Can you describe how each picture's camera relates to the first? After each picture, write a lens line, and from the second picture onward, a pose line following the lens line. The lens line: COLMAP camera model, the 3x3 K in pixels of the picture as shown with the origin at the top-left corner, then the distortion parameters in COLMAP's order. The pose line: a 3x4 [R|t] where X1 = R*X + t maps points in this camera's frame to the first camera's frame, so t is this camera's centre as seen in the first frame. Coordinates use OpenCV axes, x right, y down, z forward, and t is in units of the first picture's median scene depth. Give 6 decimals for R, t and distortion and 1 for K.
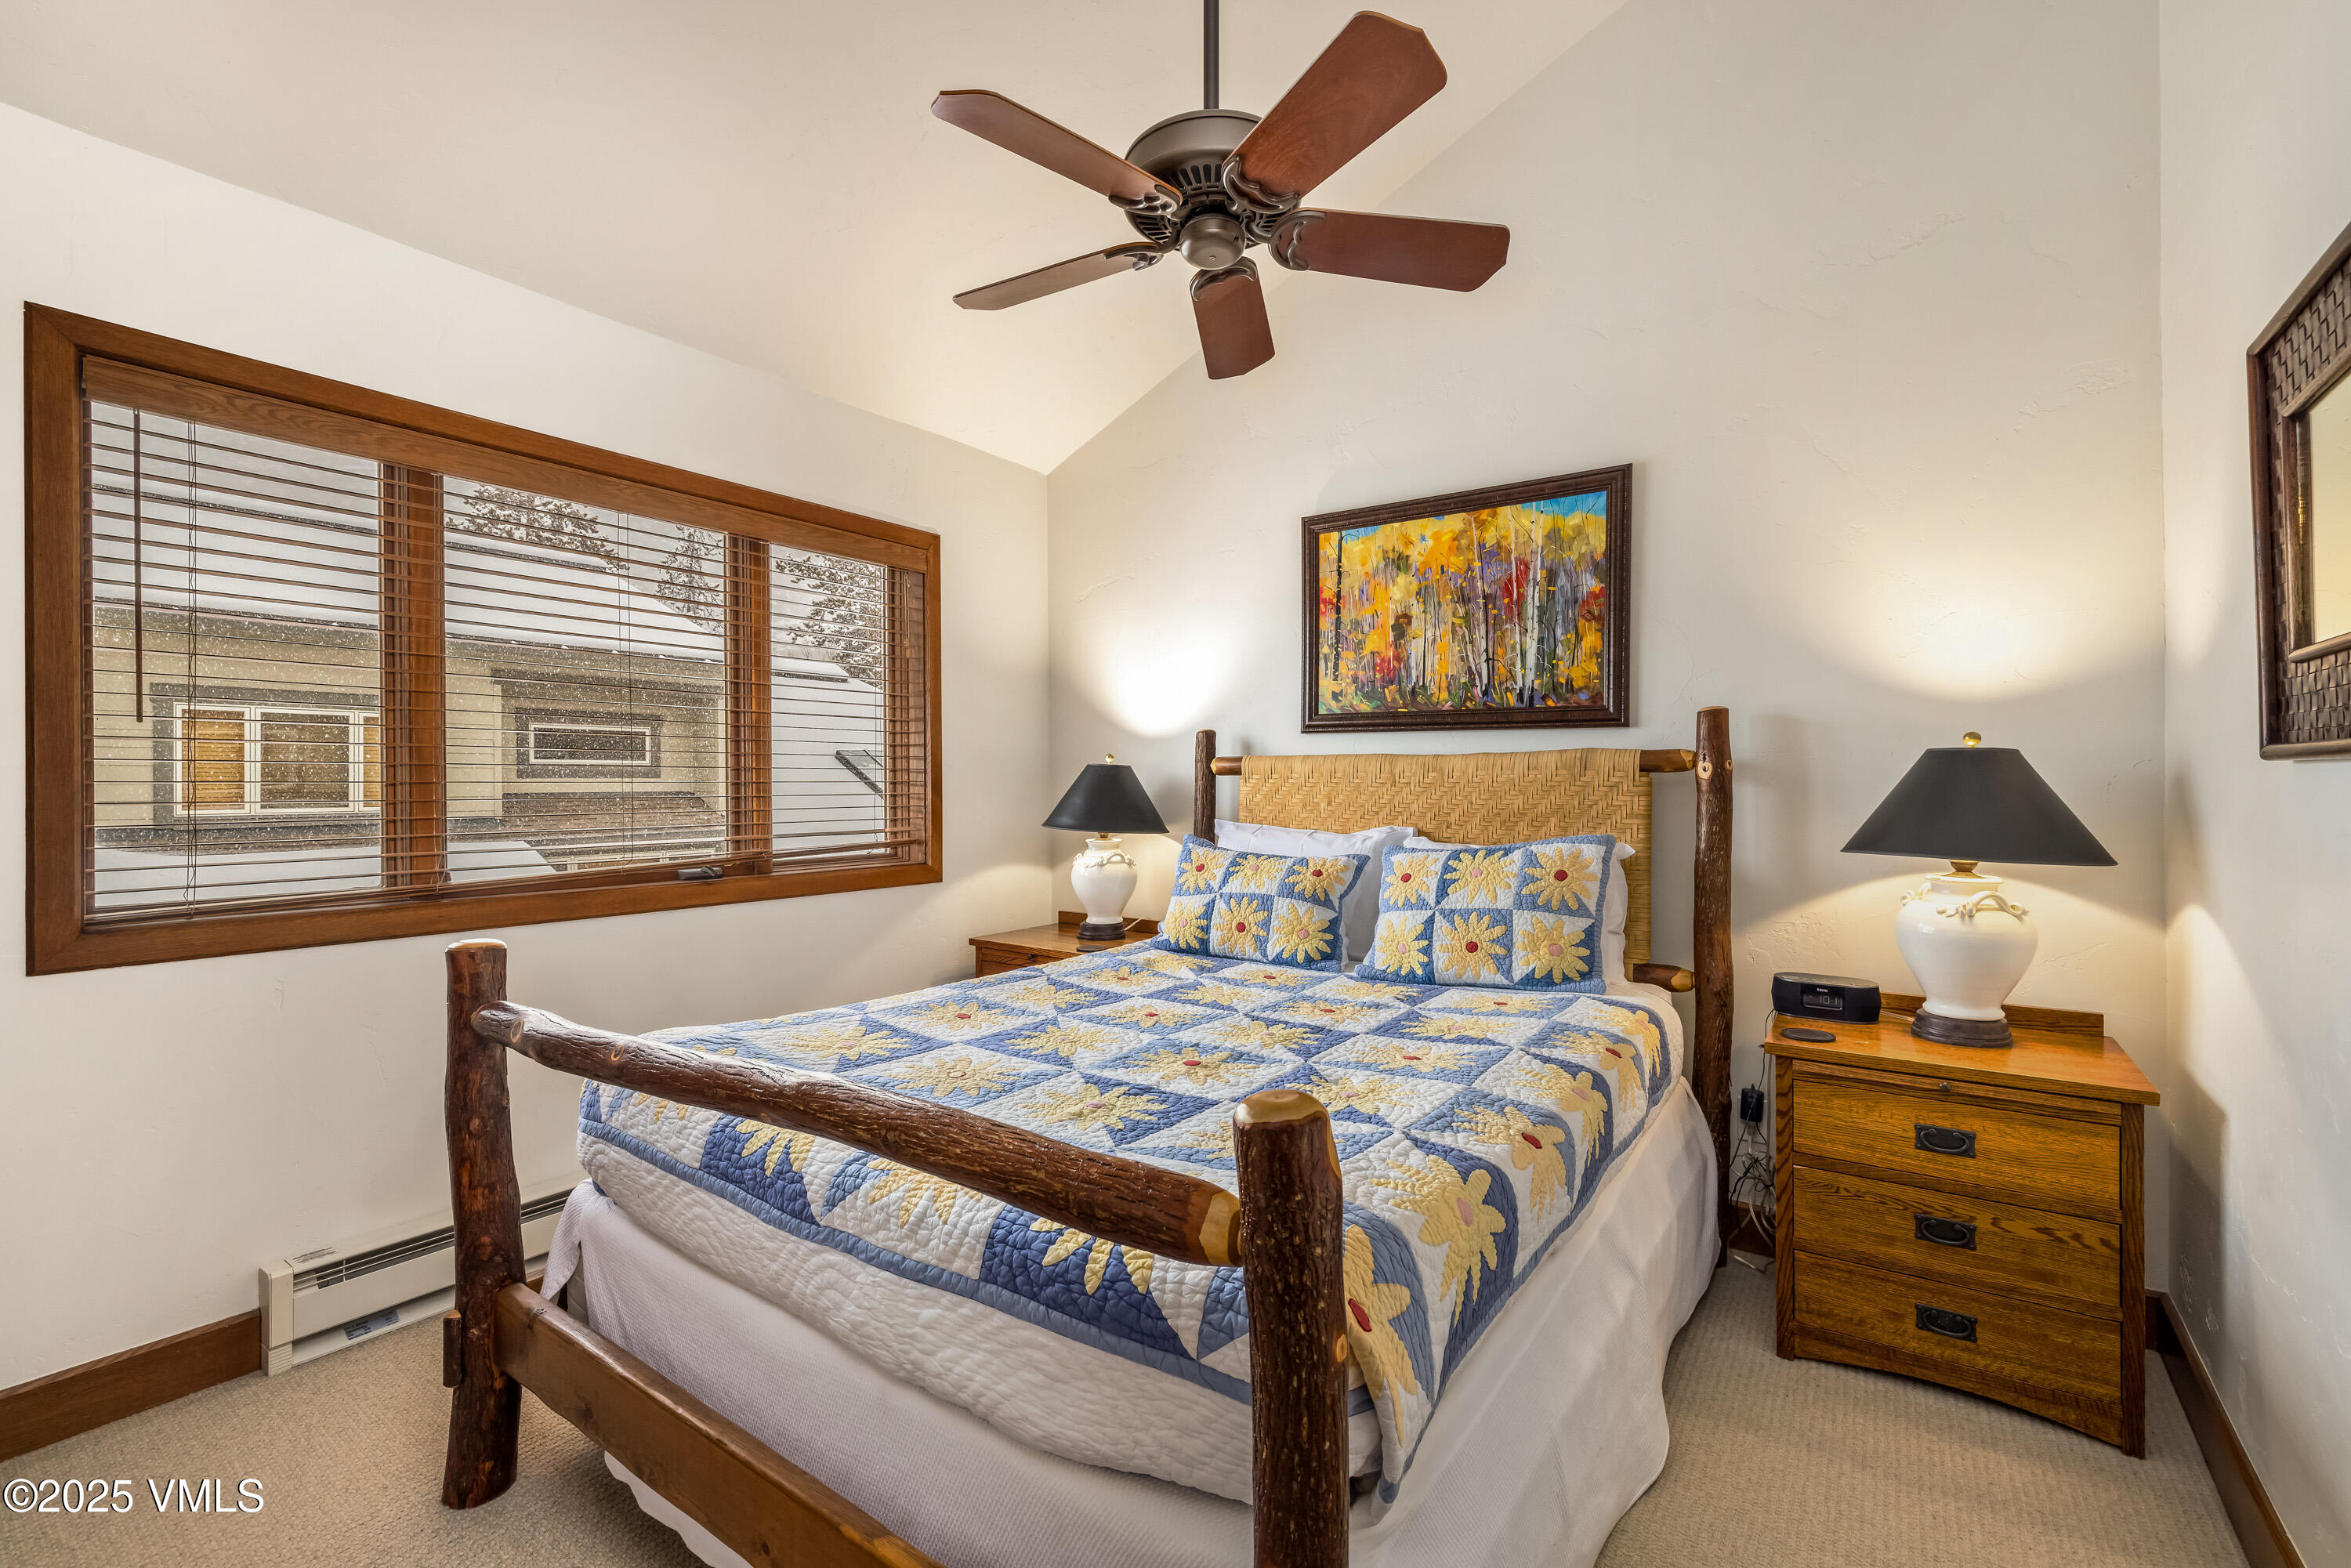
lens RADIAL K [[995.0, 0, 1184.2], [0, 995.0, 781.1], [0, 0, 1]] dist [-0.000602, 0.000196]
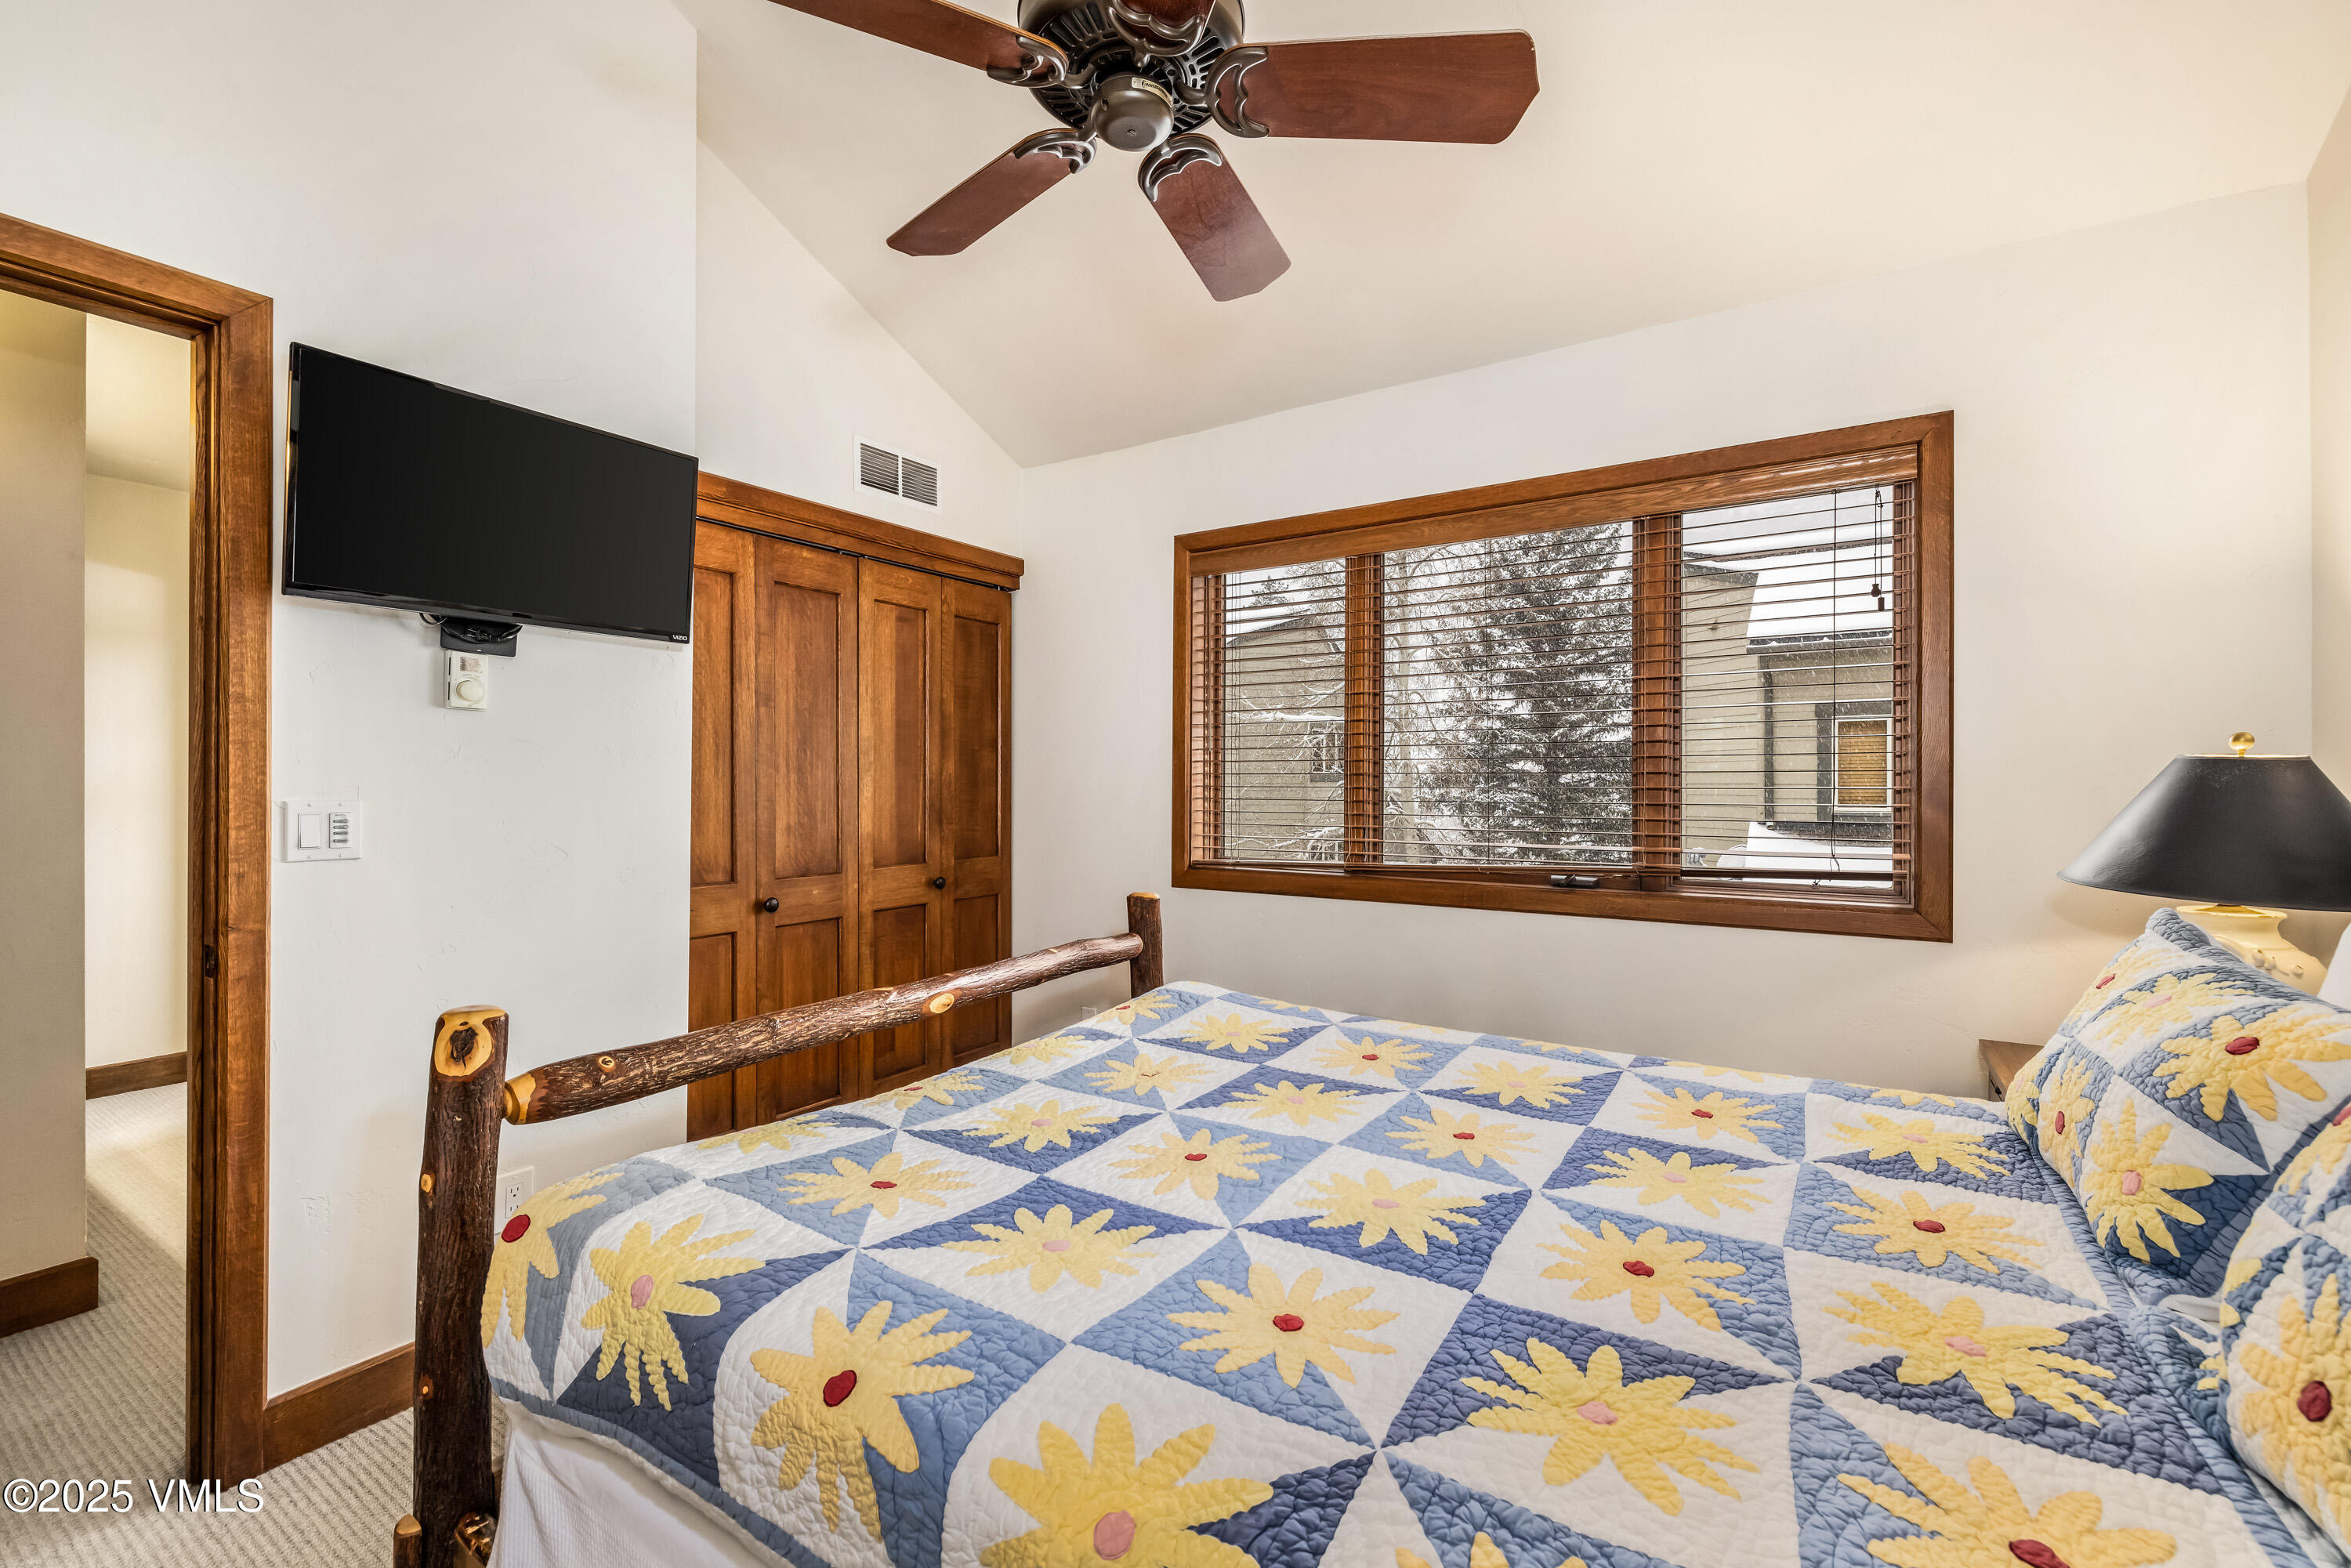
lens RADIAL K [[995.0, 0, 1177.9], [0, 995.0, 778.2], [0, 0, 1]] dist [-0.000602, 0.000196]
pose [[0.050203, -0.001814, -0.998737, 0.609152], [-0.000569, 0.999998, -0.001845, -0.008623], [0.998739, 0.000661, 0.050202, 0.734661]]
